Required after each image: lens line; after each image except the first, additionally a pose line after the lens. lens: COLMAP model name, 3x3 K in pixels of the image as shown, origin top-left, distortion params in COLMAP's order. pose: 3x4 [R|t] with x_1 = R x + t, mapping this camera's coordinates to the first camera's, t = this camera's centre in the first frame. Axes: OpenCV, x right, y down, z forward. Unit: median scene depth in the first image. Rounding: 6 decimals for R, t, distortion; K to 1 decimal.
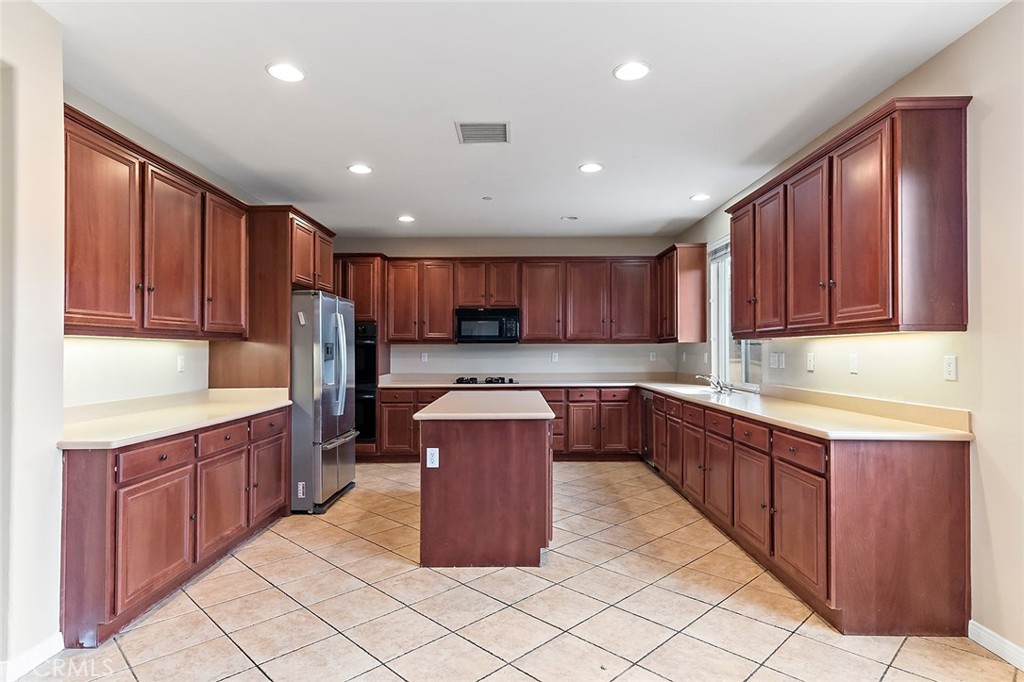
lens RADIAL K [[532.0, 0, 551.5], [0, 532.0, 338.1], [0, 0, 1]] dist [0.019307, -0.000791]
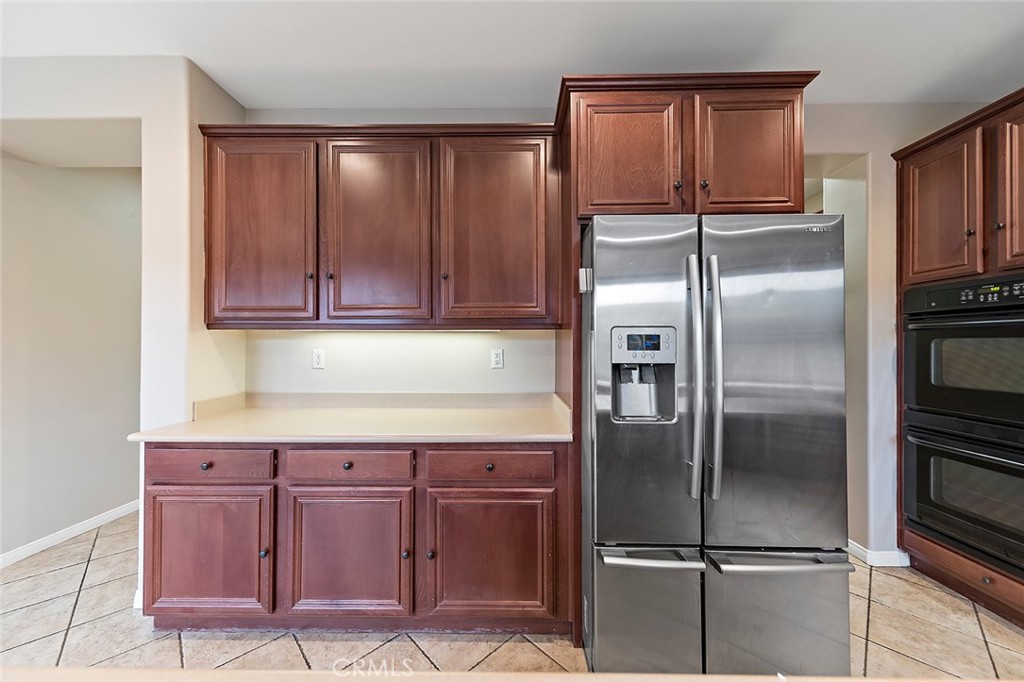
lens RADIAL K [[362.8, 0, 514.1], [0, 362.8, 343.0], [0, 0, 1]] dist [0.004340, -0.000729]
pose [[-0.086065, -0.003385, -0.996284, -0.072740], [0.022869, 0.999724, -0.005372, 0.015240], [0.996027, -0.023246, -0.085964, 0.624458]]
